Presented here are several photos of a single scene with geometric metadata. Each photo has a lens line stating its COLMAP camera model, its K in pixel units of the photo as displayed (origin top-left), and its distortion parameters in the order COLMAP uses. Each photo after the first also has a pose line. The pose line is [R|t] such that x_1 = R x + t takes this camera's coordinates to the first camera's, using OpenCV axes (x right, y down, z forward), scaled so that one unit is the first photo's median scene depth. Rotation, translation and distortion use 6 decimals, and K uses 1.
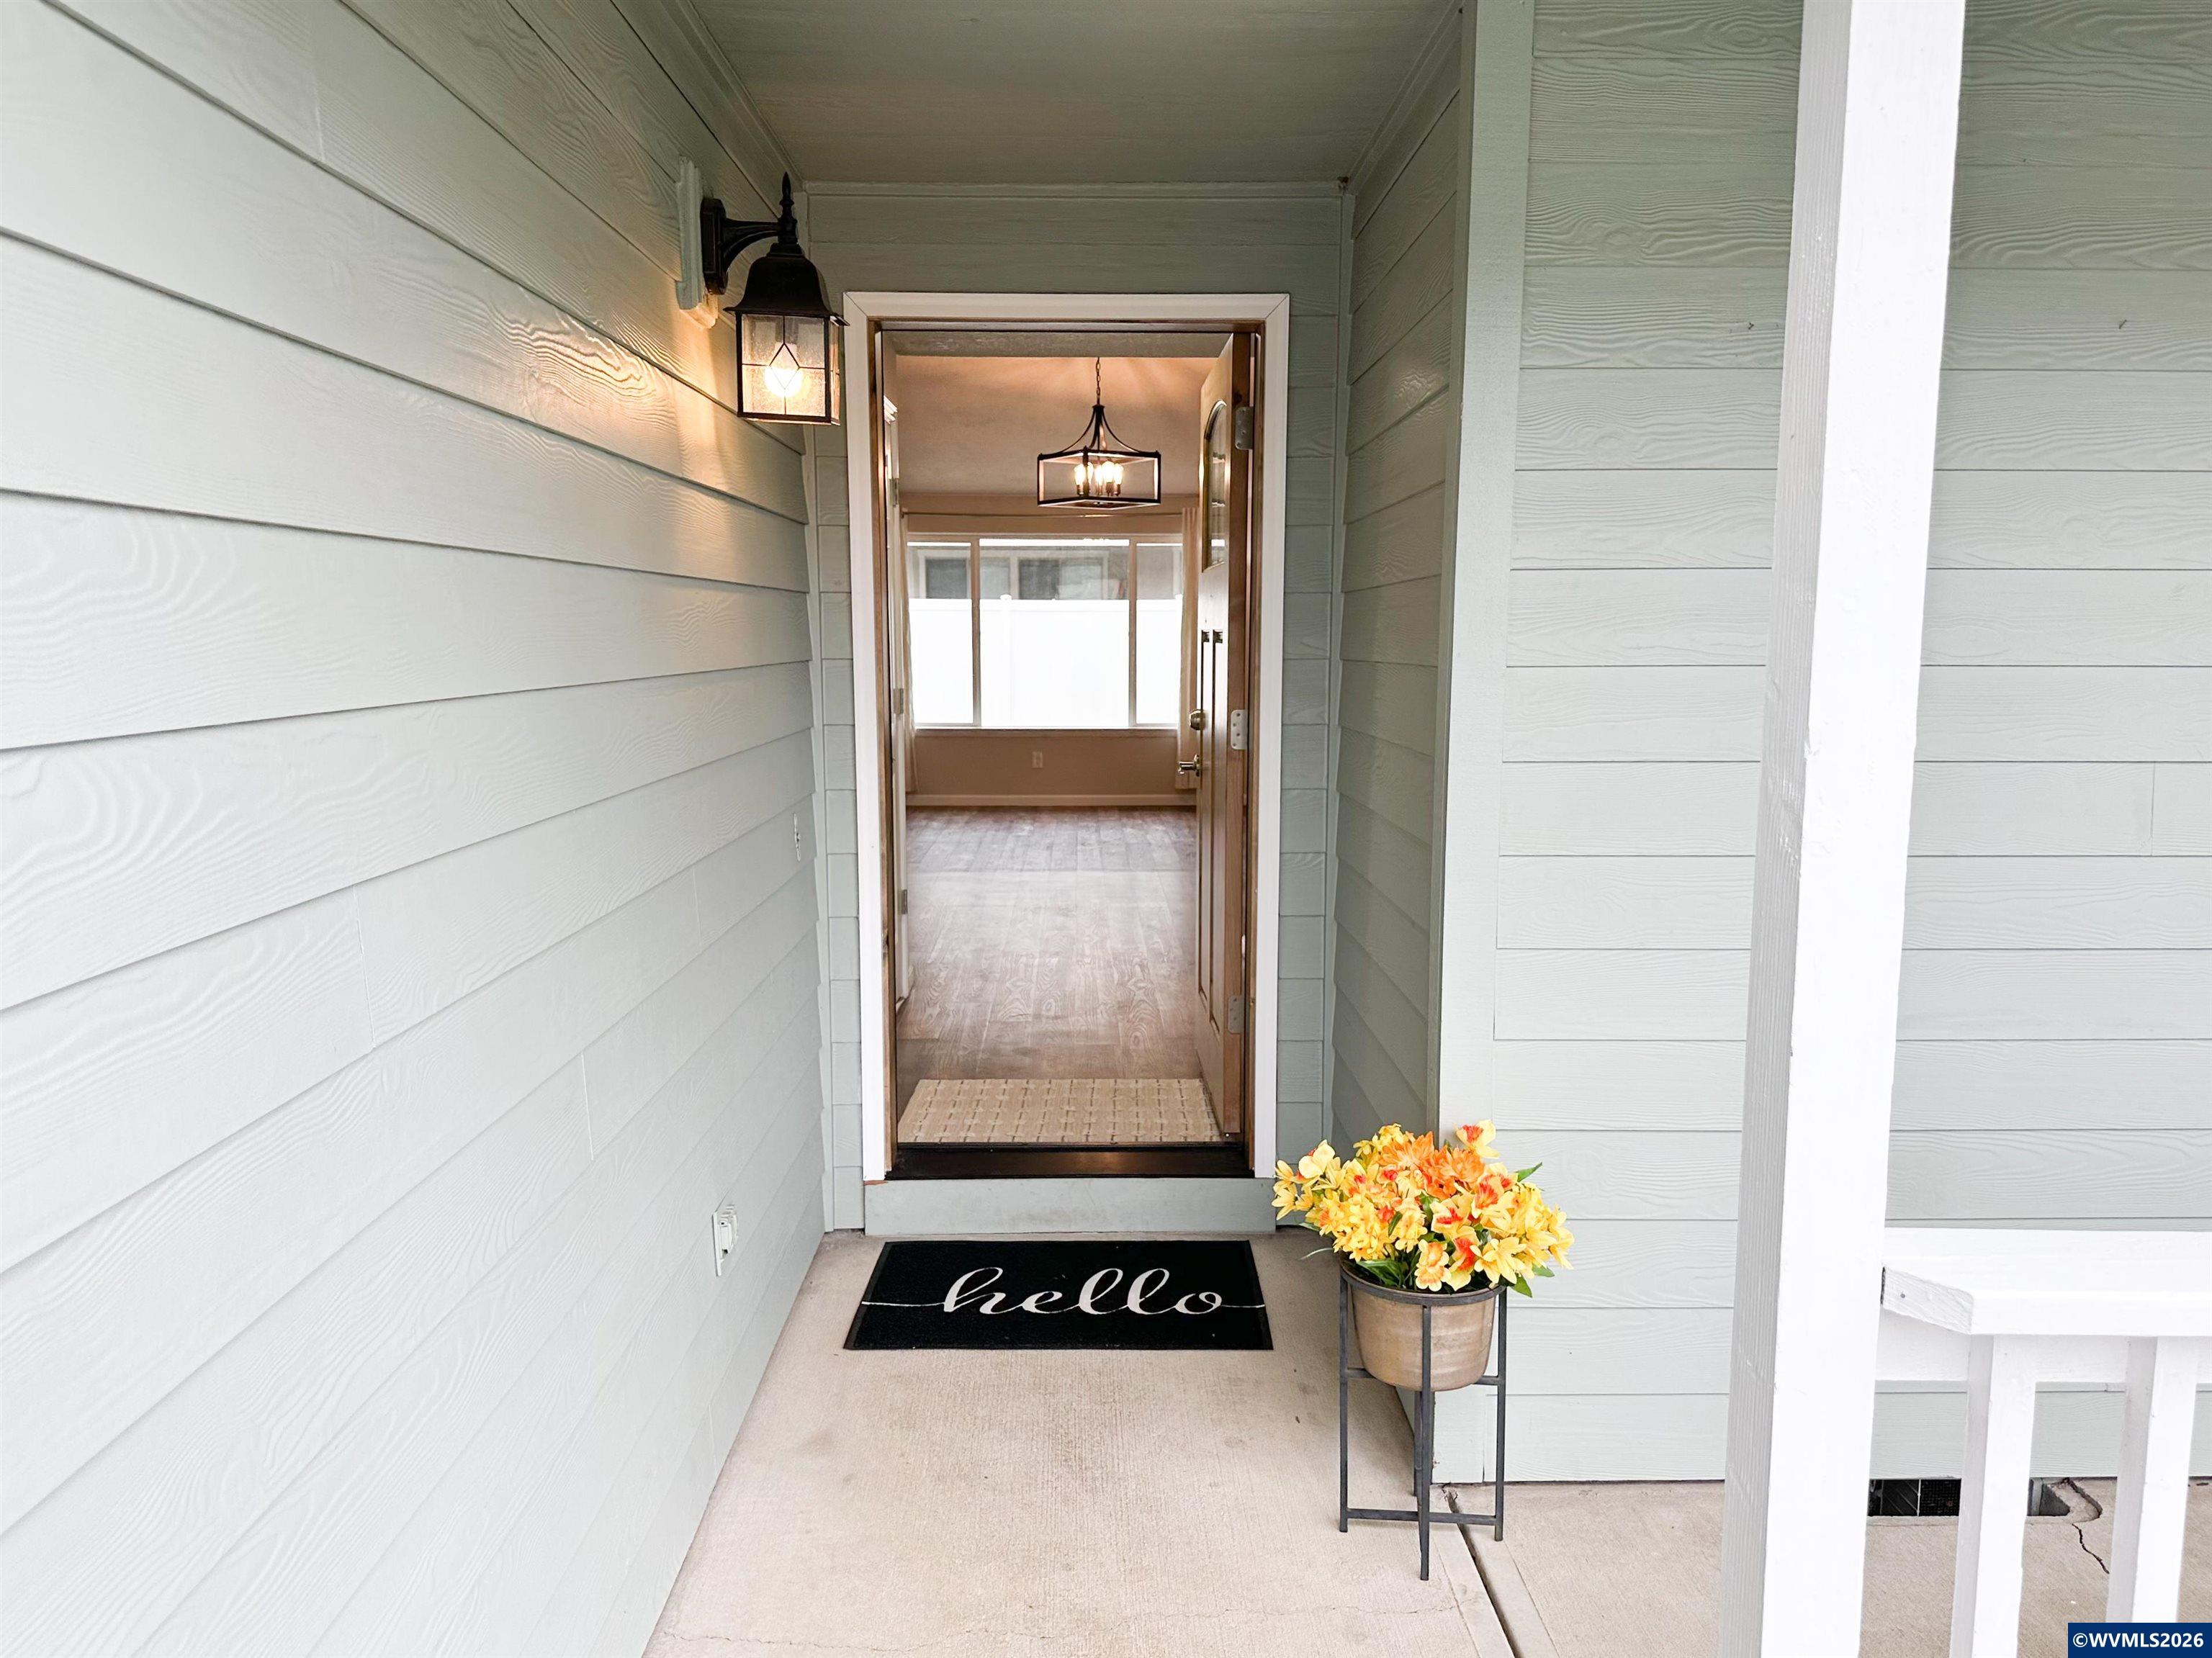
lens RADIAL K [[1546.3, 0, 1095.9], [0, 1546.3, 819.6], [0, 0, 1]] dist [-0.001607, -0.037434]
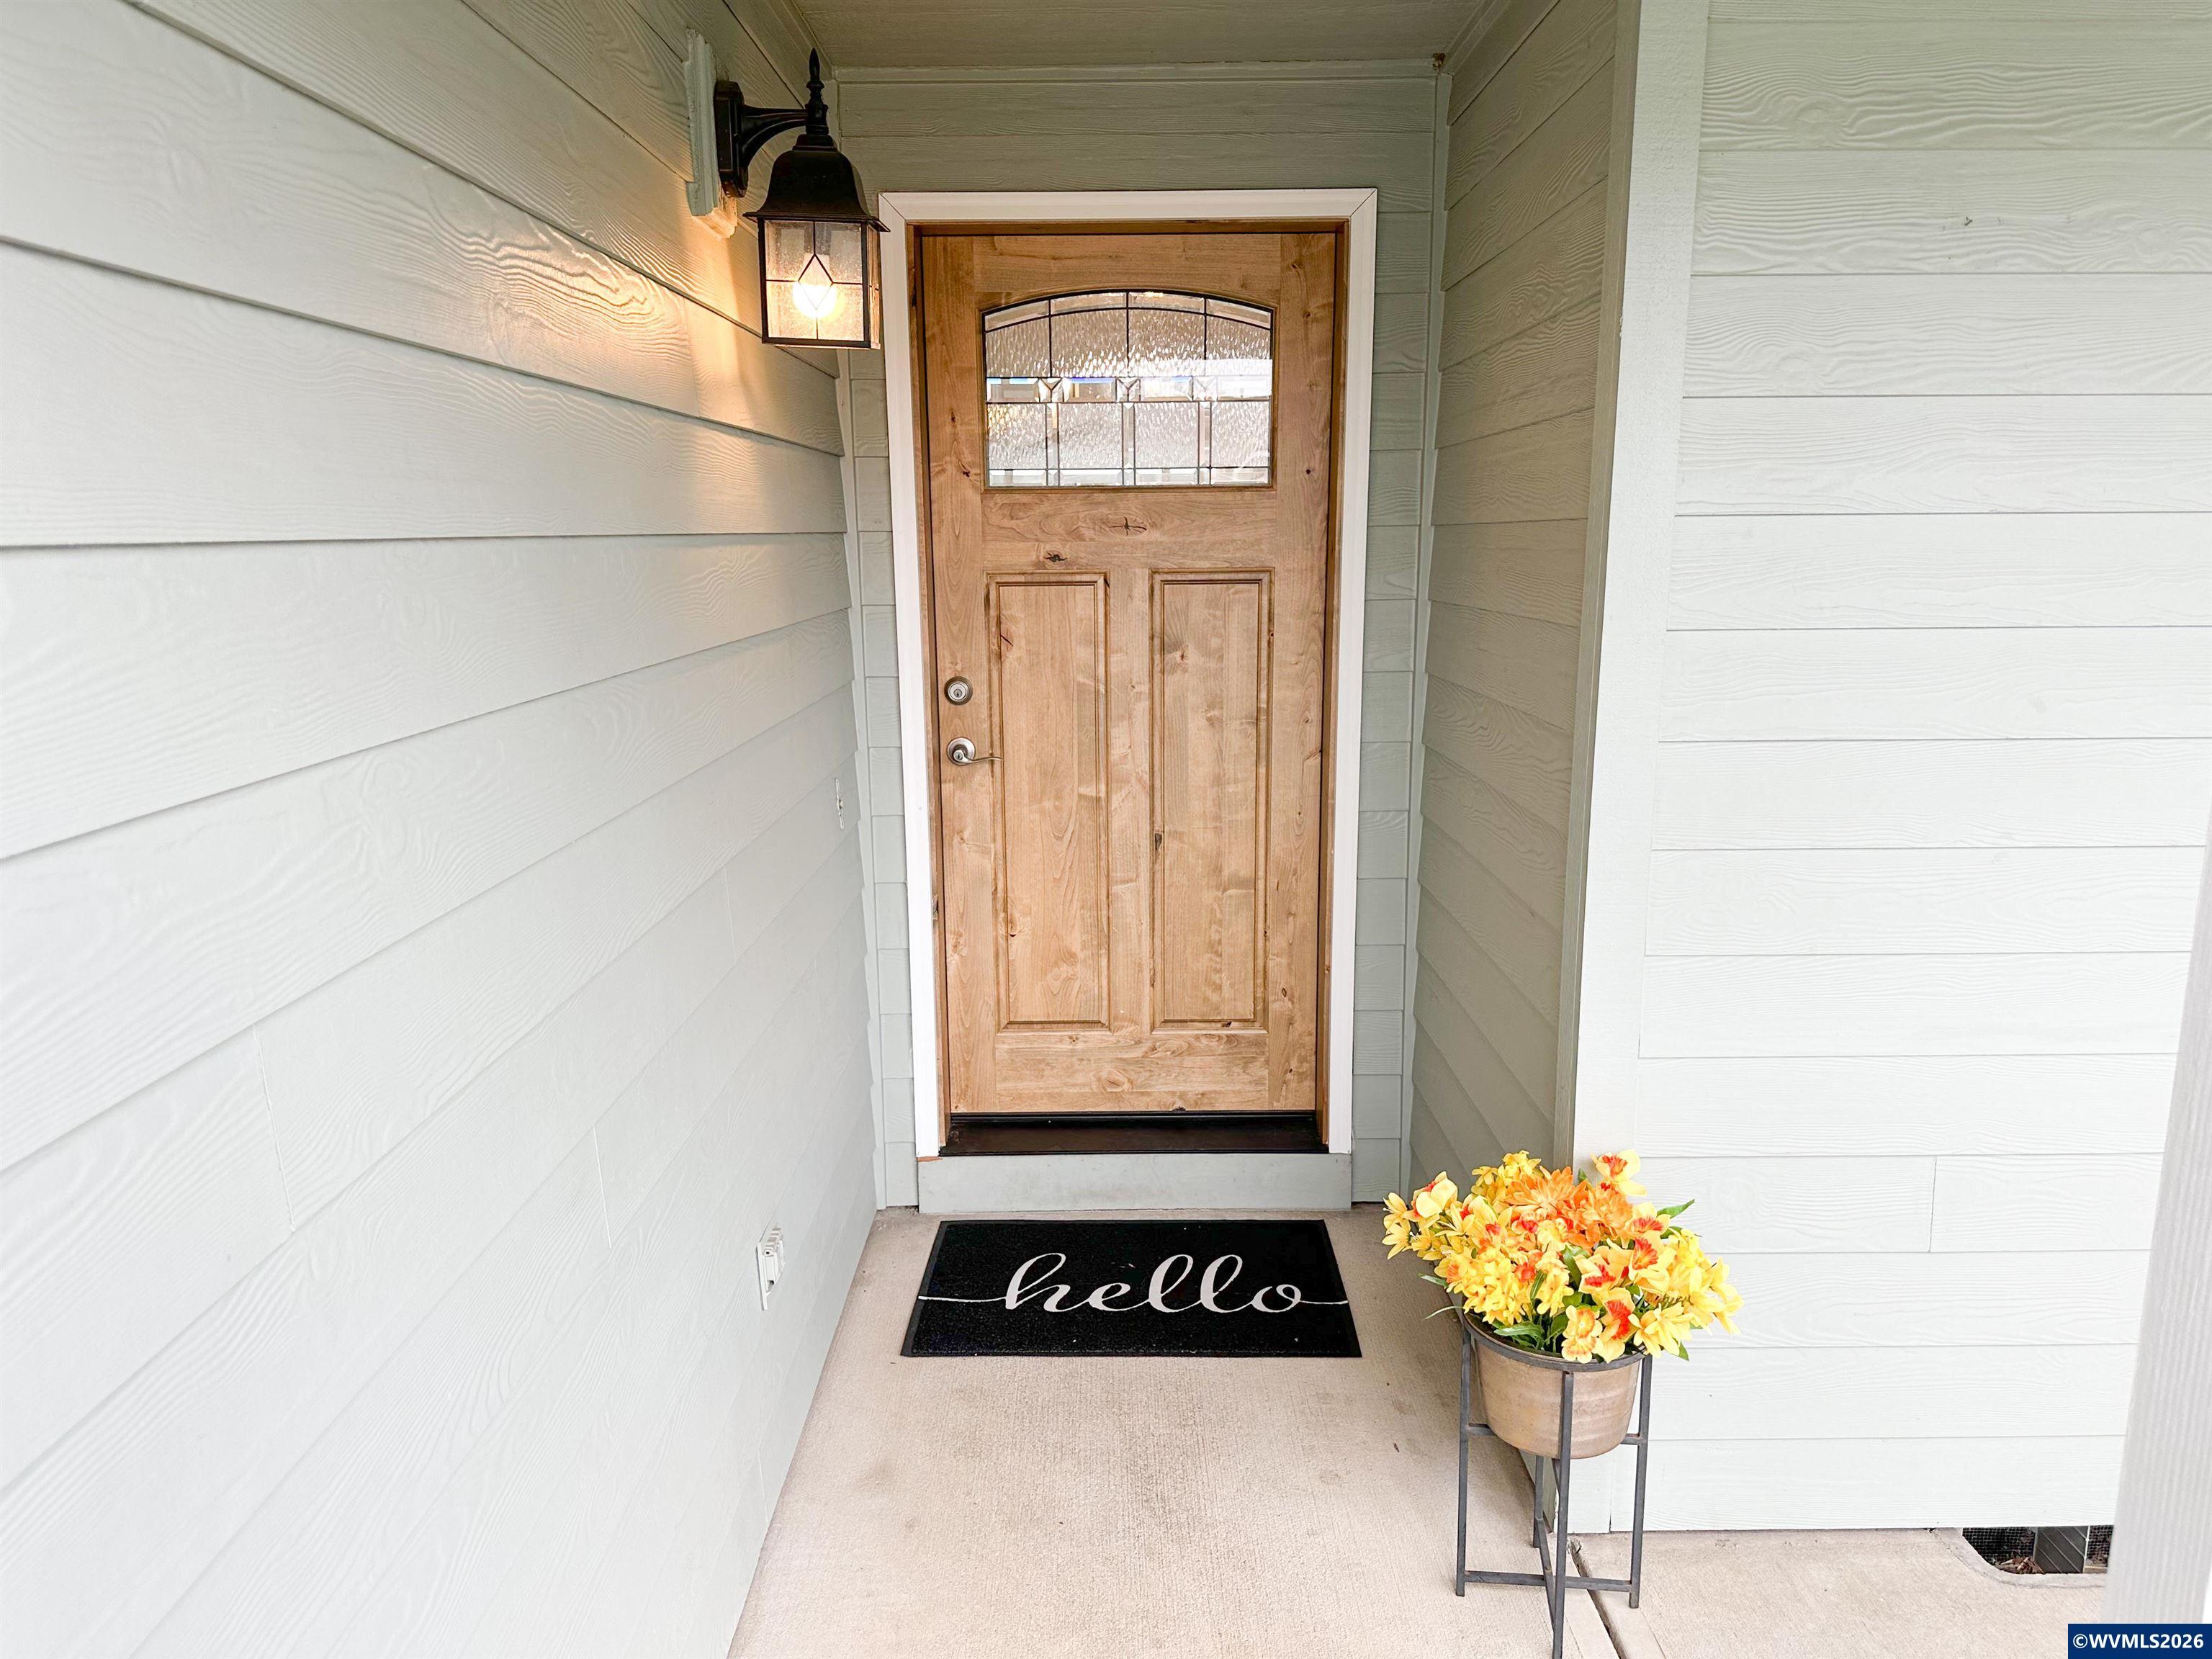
lens RADIAL K [[1546.5, 0, 1107.4], [0, 1546.5, 853.4], [0, 0, 1]] dist [-0.001607, -0.037434]
pose [[0.999816, -0.006277, -0.018139, -0.025261], [0.007620, 0.997160, 0.074926, -0.038844], [0.017617, -0.075050, 0.997024, 0.120078]]
